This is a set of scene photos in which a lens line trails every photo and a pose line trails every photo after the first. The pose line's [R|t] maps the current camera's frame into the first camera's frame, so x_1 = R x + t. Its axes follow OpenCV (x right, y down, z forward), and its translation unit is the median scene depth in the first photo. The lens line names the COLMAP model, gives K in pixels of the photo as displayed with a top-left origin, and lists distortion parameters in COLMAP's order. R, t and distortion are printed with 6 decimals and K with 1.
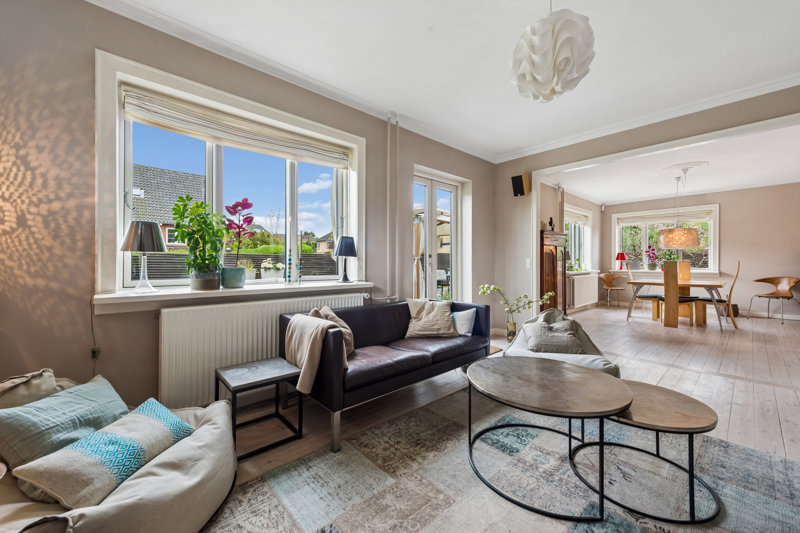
lens RADIAL K [[318.1, 0, 400.0], [0, 318.1, 266.5], [0, 0, 1]] dist [0.002830, 0.000566]
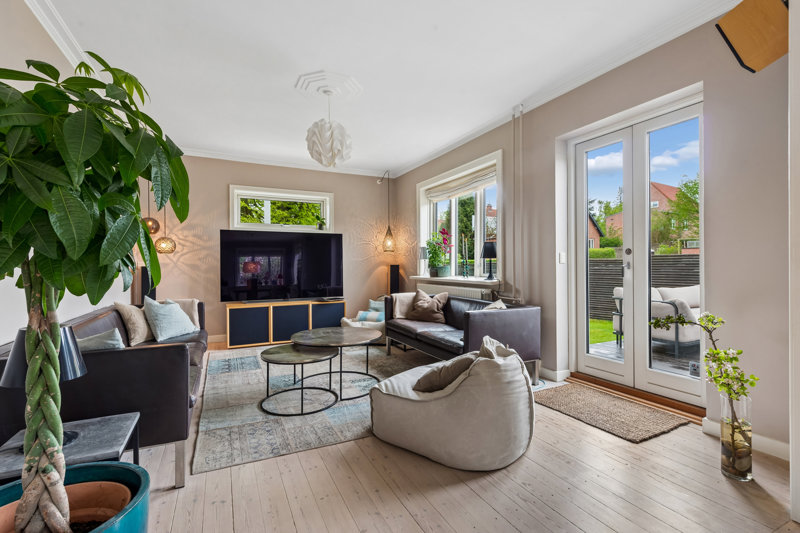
lens RADIAL K [[382.7, 0, 400.0], [0, 382.7, 266.5], [0, 0, 1]] dist [0.001212, 0.000008]
pose [[-0.297296, 0.002180, -0.954783, 2.032053], [-0.001198, 0.999996, 0.002657, -0.003249], [0.954784, 0.001933, -0.297293, 1.724913]]
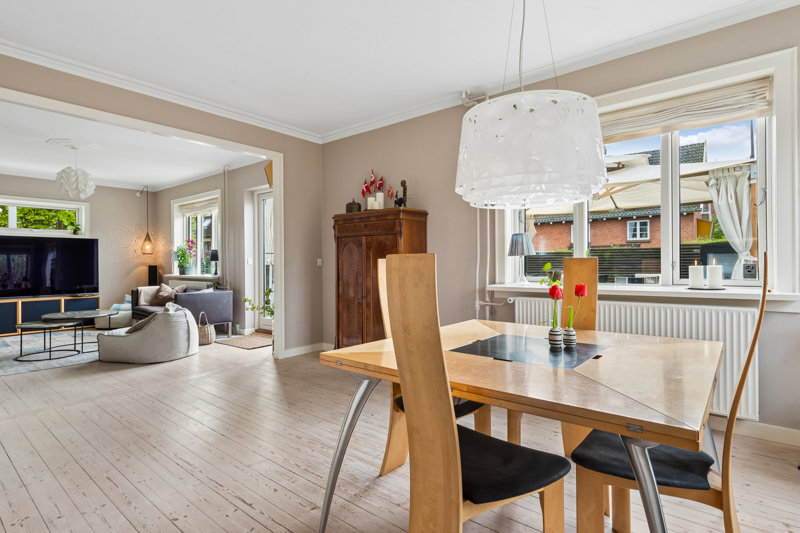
lens RADIAL K [[412.2, 0, 403.3], [0, 412.2, 262.0], [0, 0, 1]] dist [0.001251, -0.000650]
pose [[0.139876, -0.007578, -0.990140, 3.540405], [0.001892, 0.999971, -0.007386, -0.007608], [0.990167, -0.000840, 0.139887, 2.713358]]
